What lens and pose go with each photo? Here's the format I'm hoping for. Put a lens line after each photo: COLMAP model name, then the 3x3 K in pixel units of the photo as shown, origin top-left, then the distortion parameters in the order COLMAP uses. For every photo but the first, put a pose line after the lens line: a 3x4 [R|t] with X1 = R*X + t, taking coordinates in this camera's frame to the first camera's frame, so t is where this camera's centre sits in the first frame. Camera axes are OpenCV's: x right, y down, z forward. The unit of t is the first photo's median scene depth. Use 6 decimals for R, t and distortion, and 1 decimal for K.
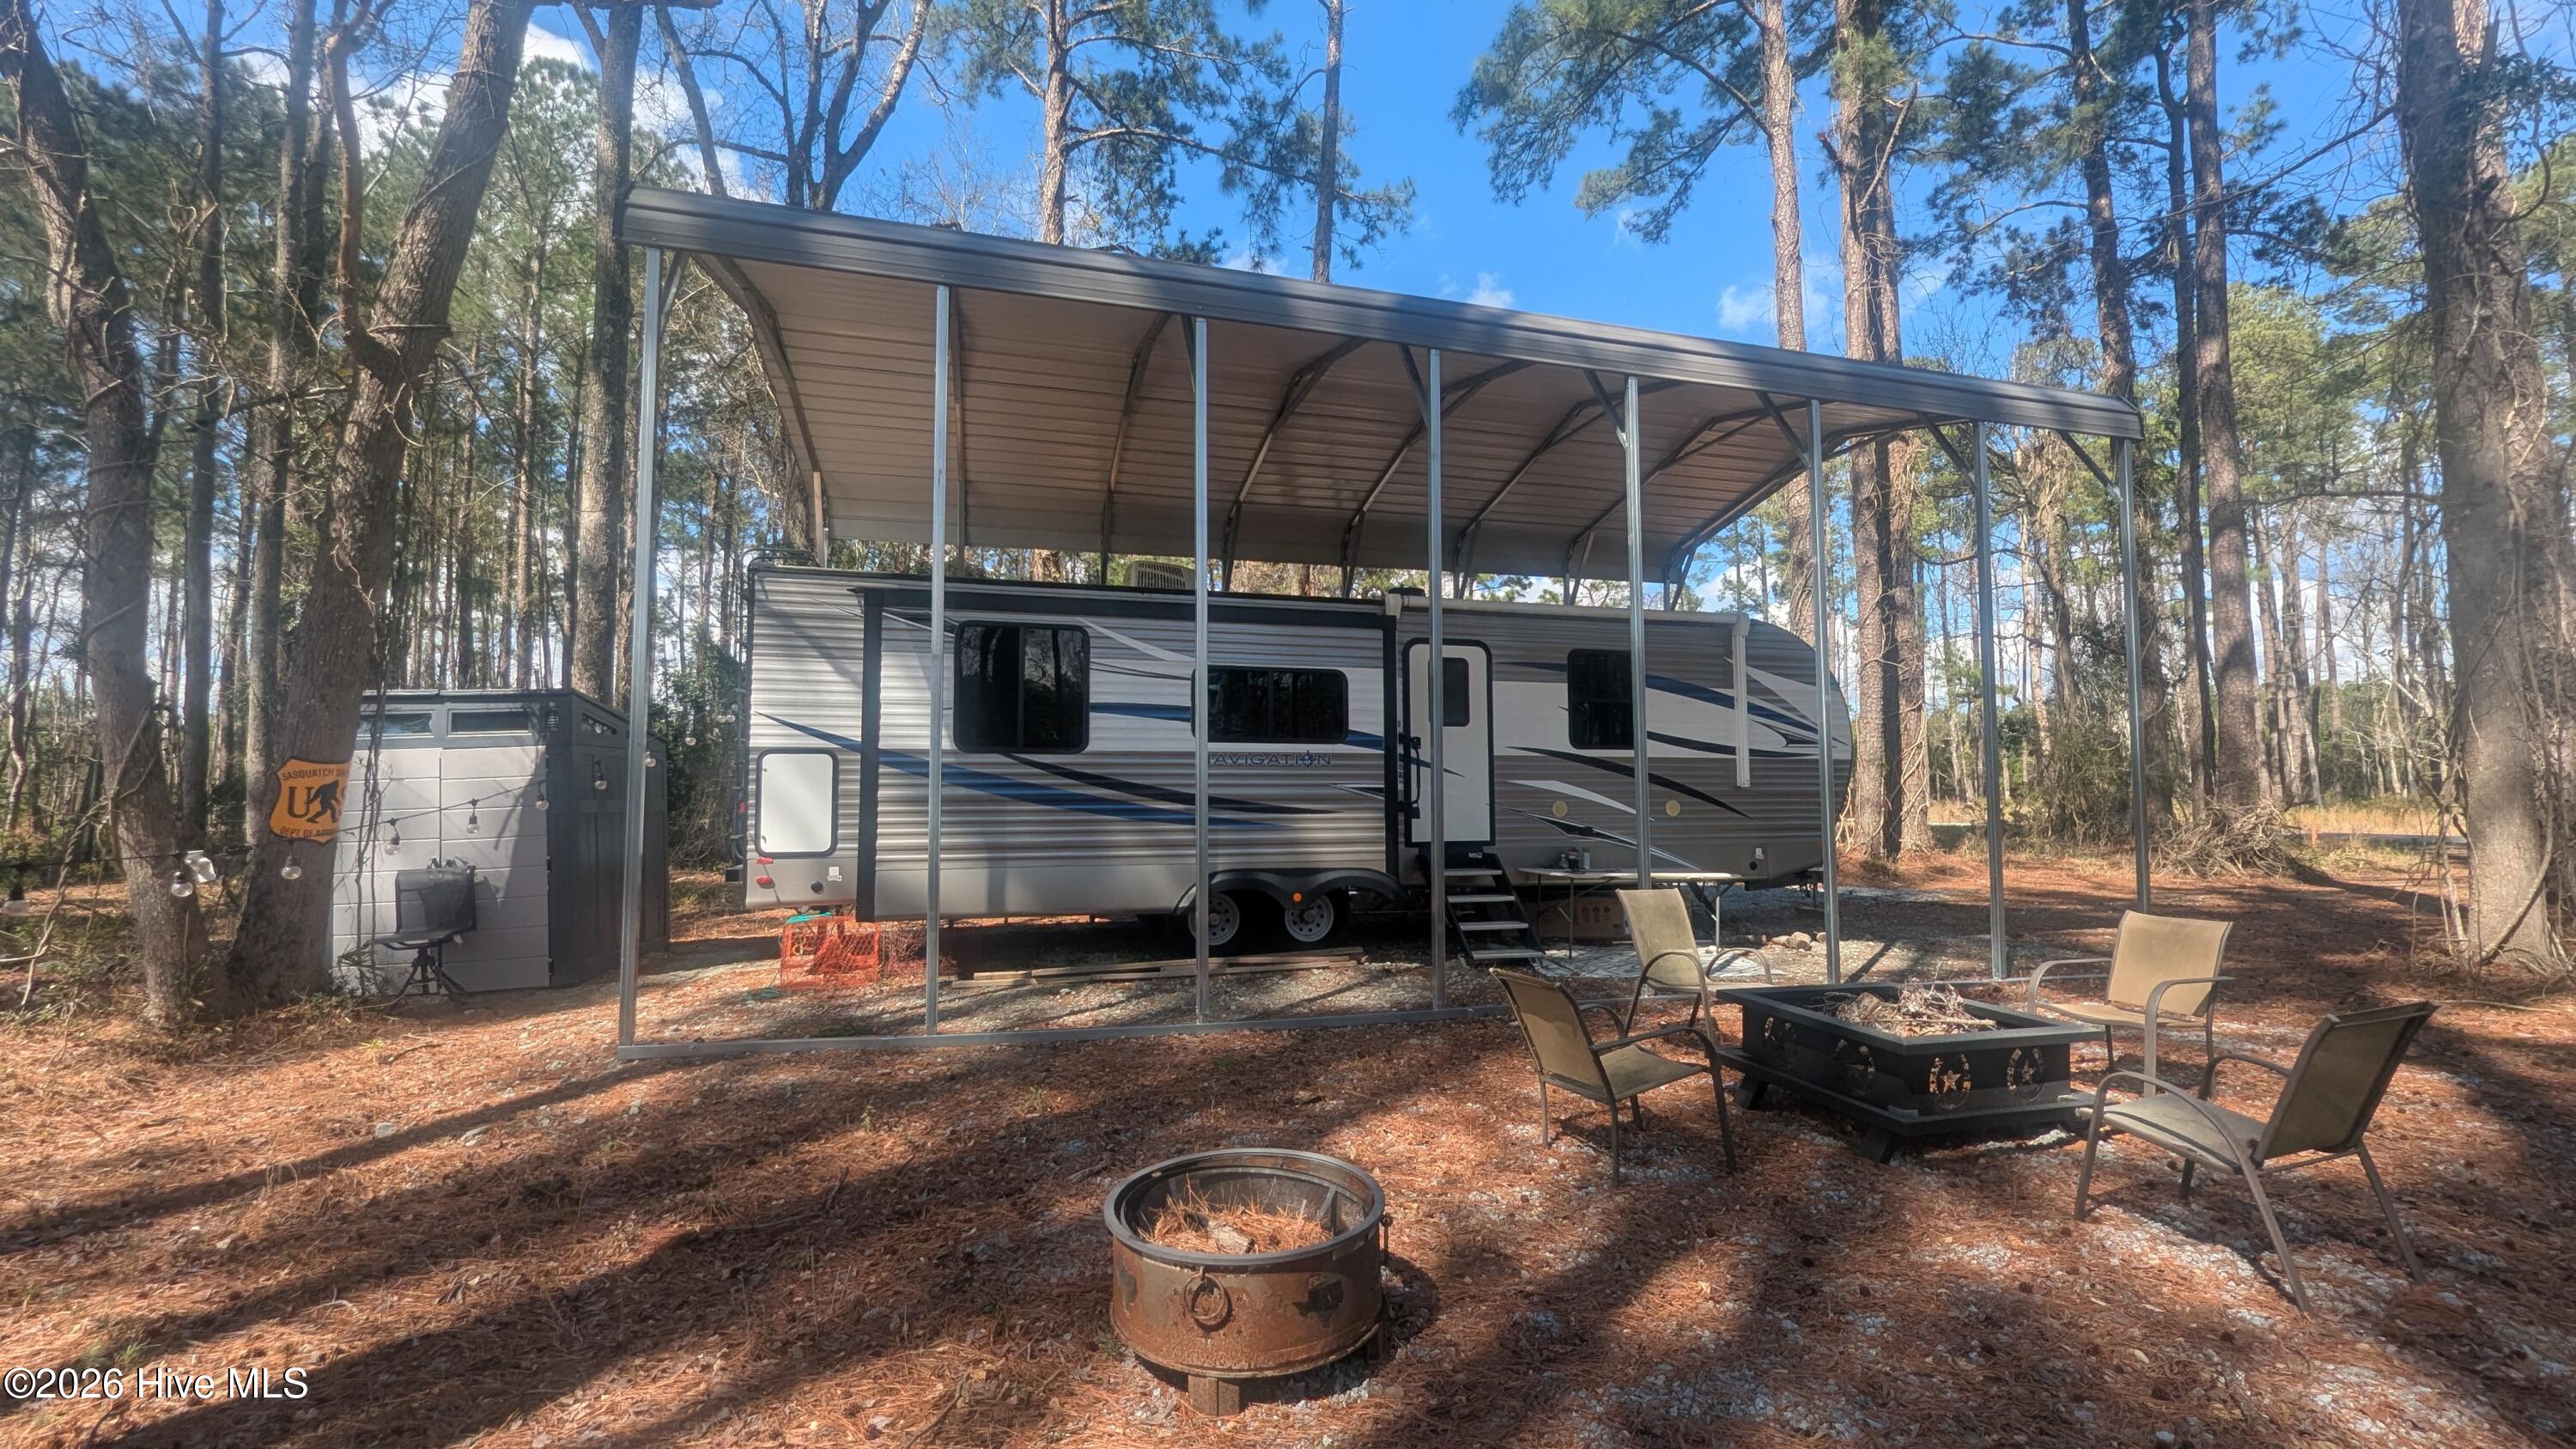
lens RADIAL K [[1056.8, 0, 1249.6], [0, 1056.8, 731.4], [0, 0, 1]] dist [0.001521, -0.000020]
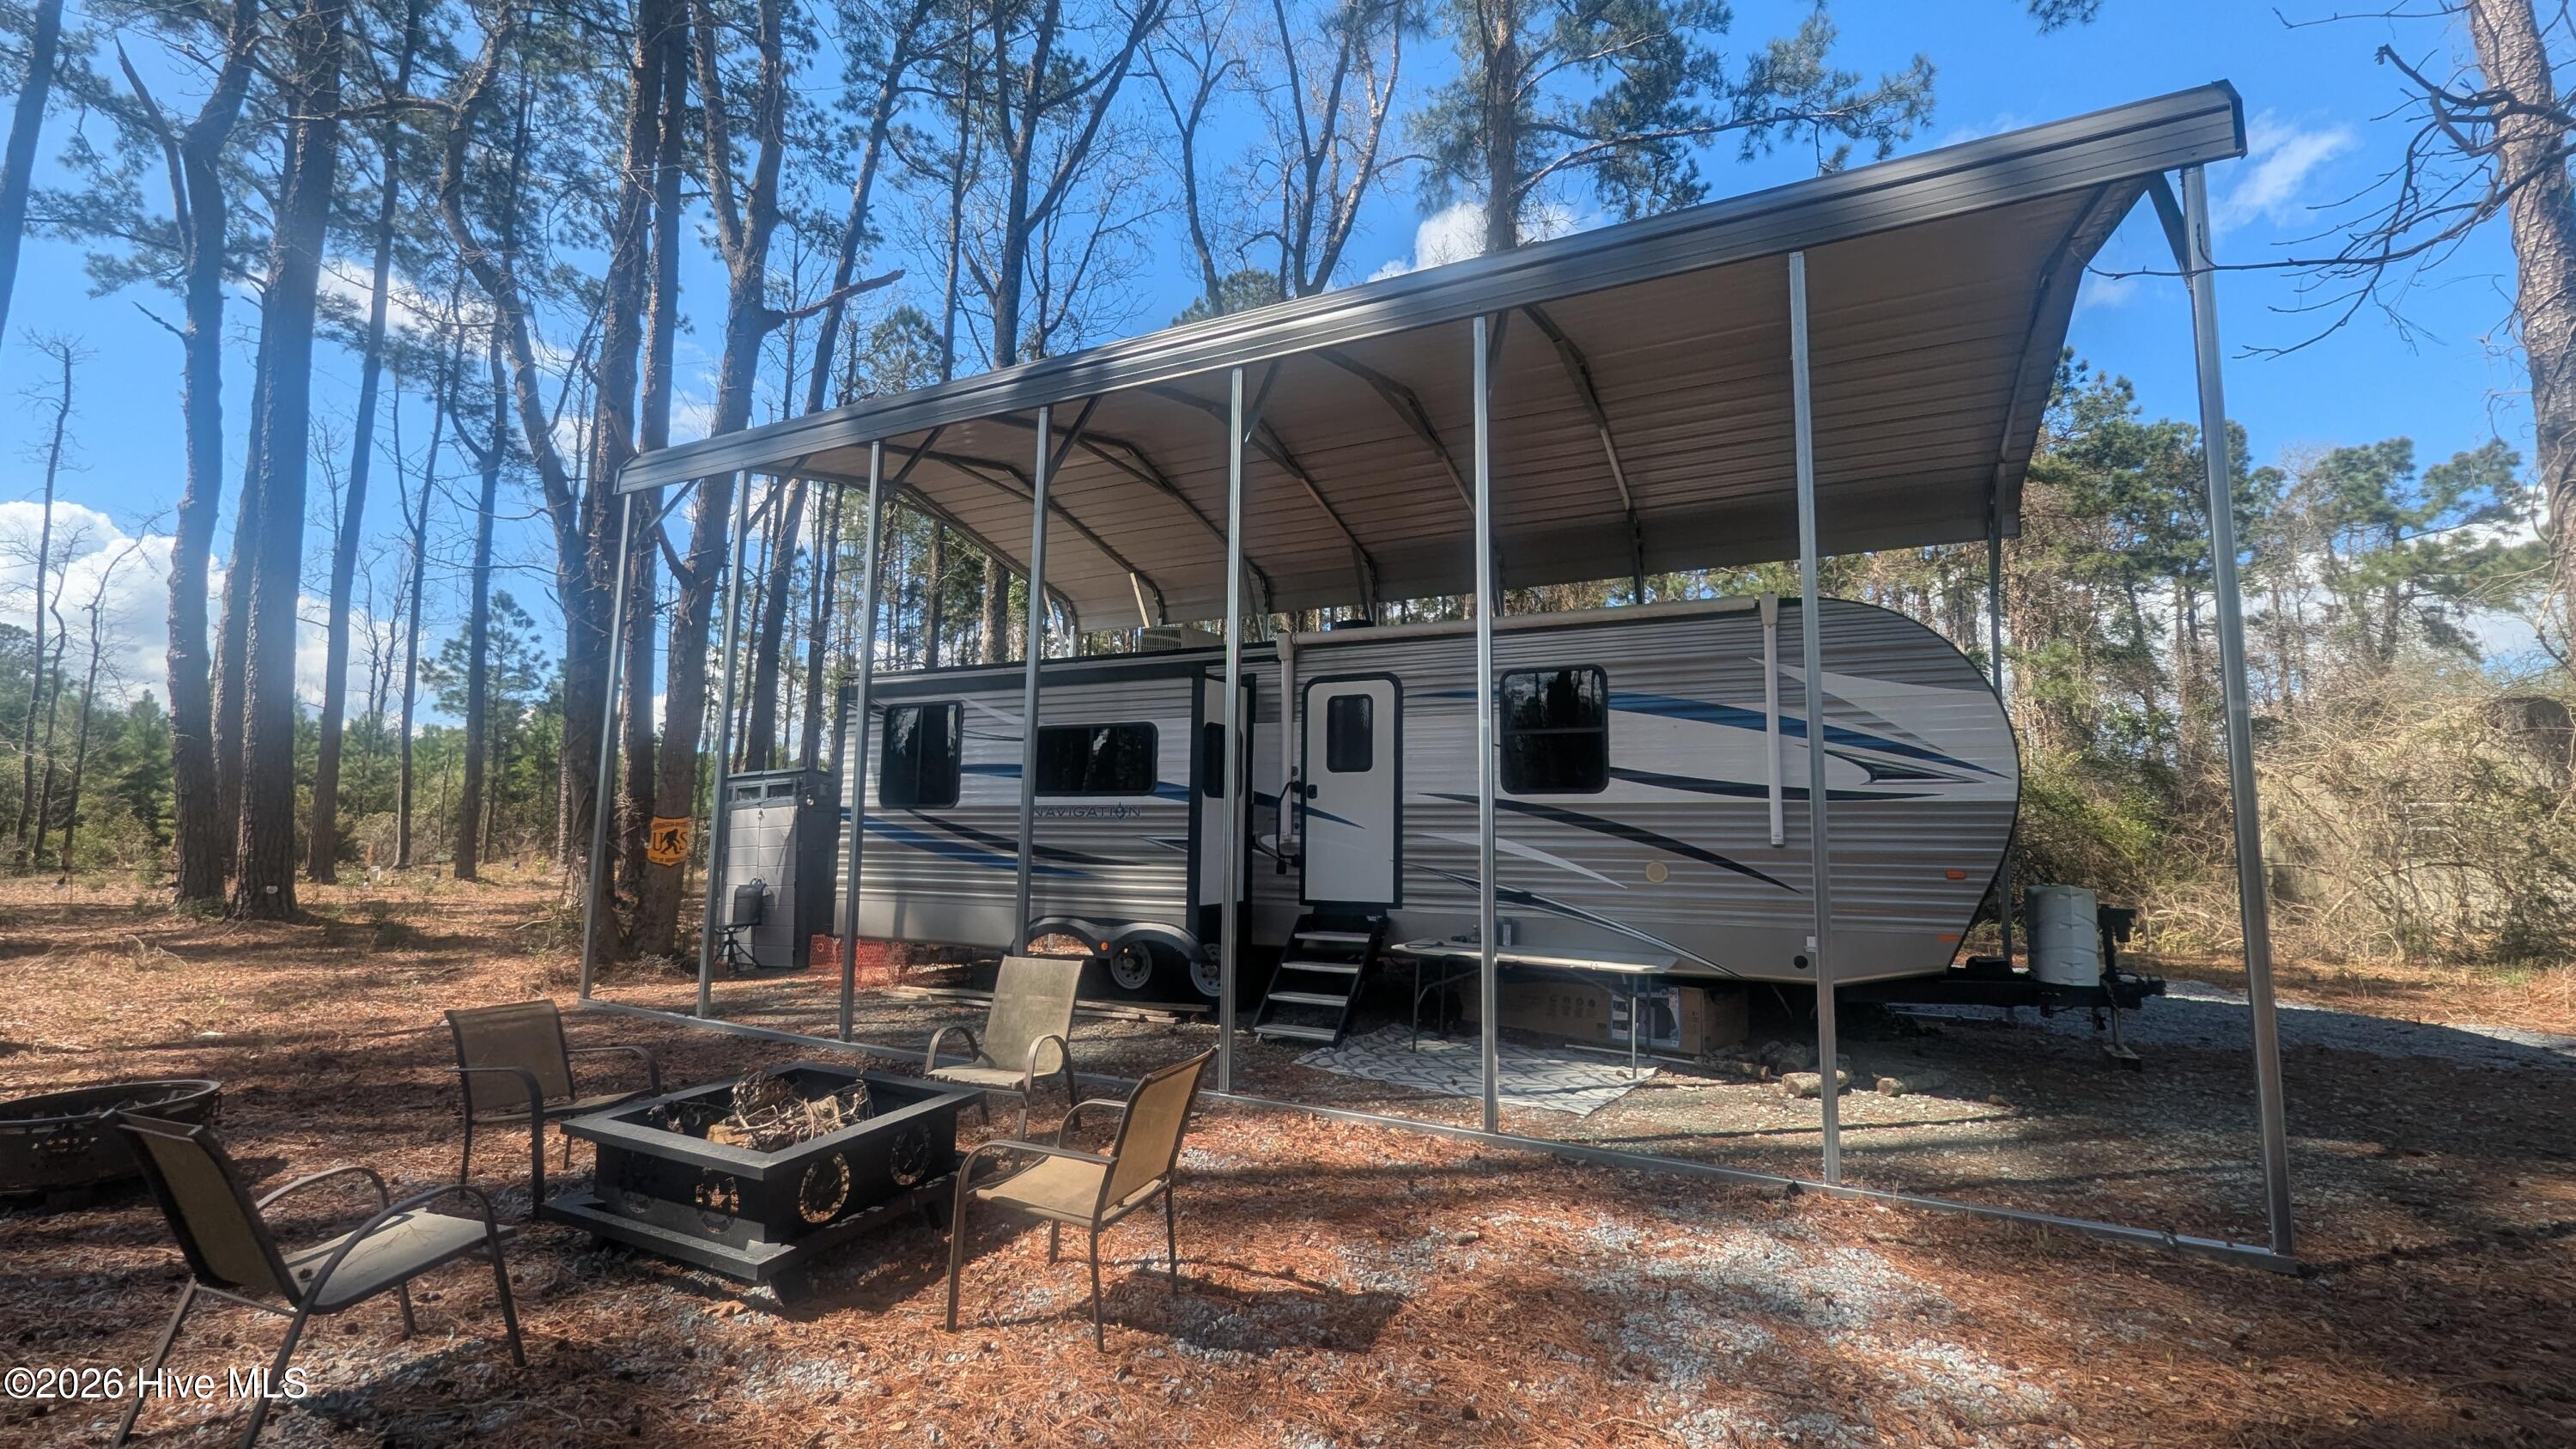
lens RADIAL K [[1061.8, 0, 1302.1], [0, 1061.8, 726.0], [0, 0, 1]] dist [-0.000674, -0.000618]
pose [[0.744681, -0.060295, -0.664692, 0.882554], [0.029676, 0.997917, -0.057275, 0.007982], [0.666761, 0.022926, 0.744919, 0.350055]]
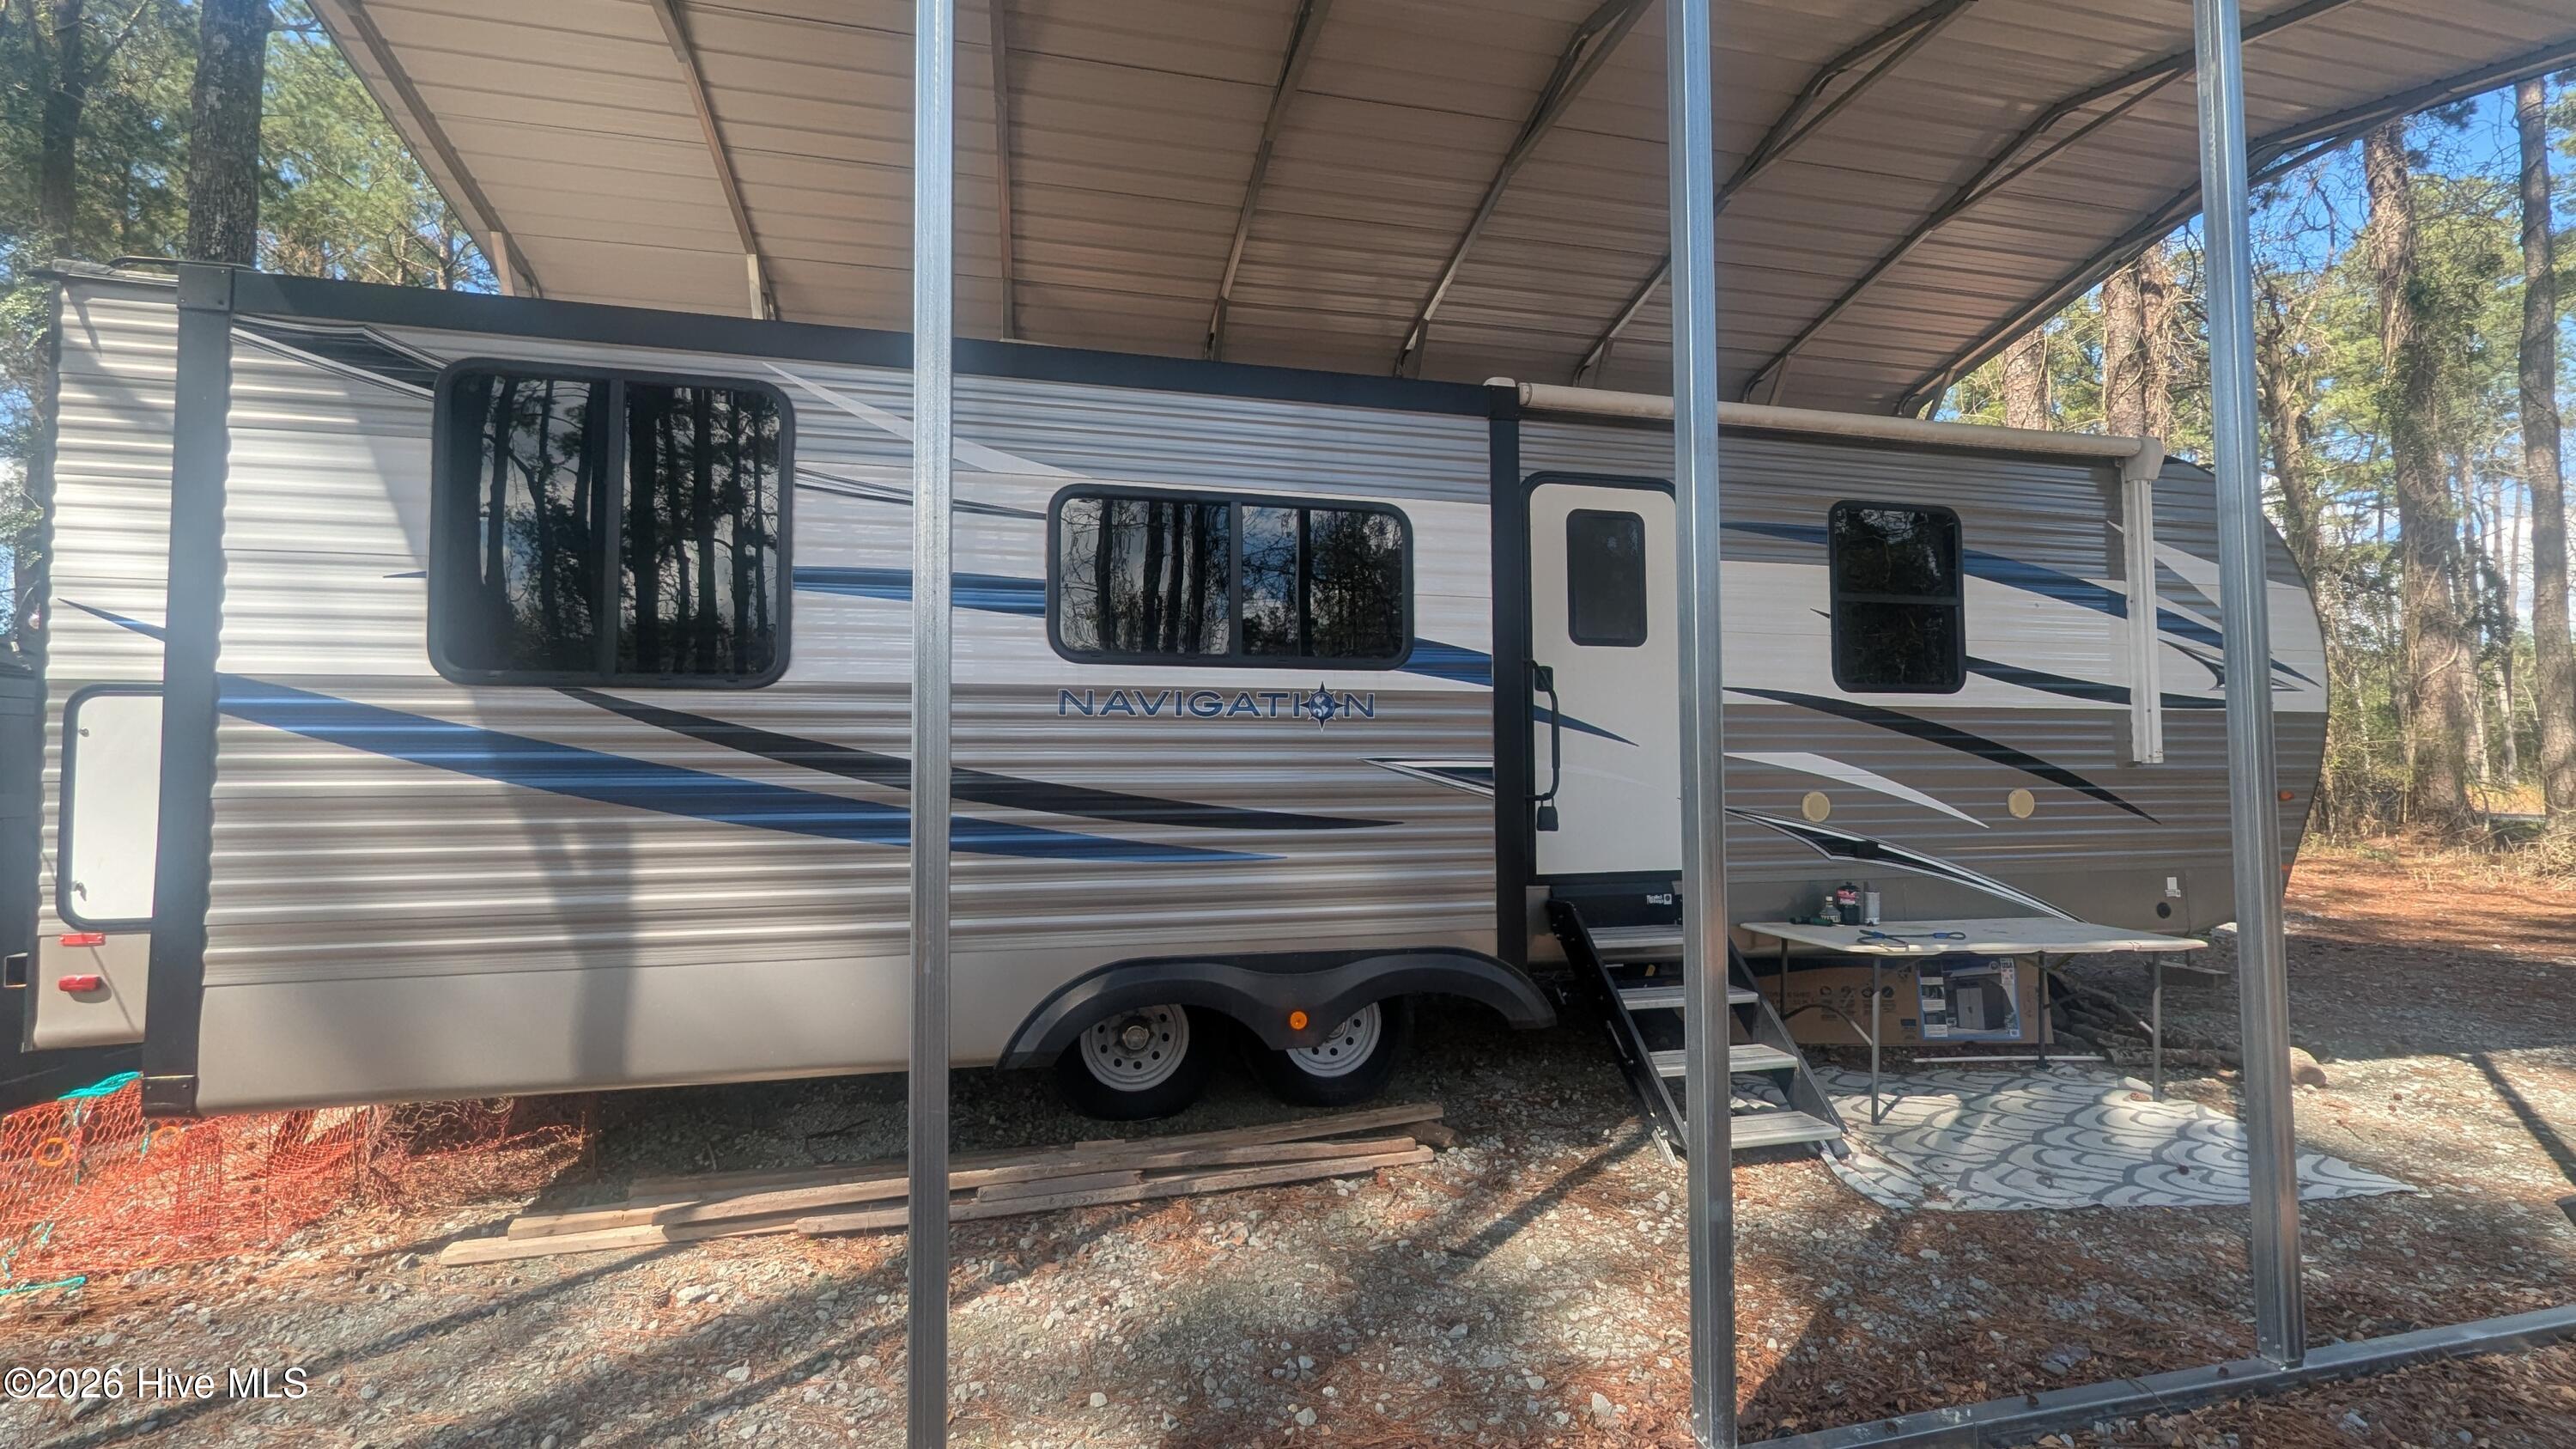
lens RADIAL K [[1073.5, 0, 1250.7], [0, 1073.5, 732.1], [0, 0, 1]] dist [0.000832, 0.000069]
pose [[0.999335, -0.003988, -0.036233, 0.041599], [0.004843, 0.999711, 0.023550, 0.027477], [0.036129, -0.023710, 0.999066, 0.554502]]
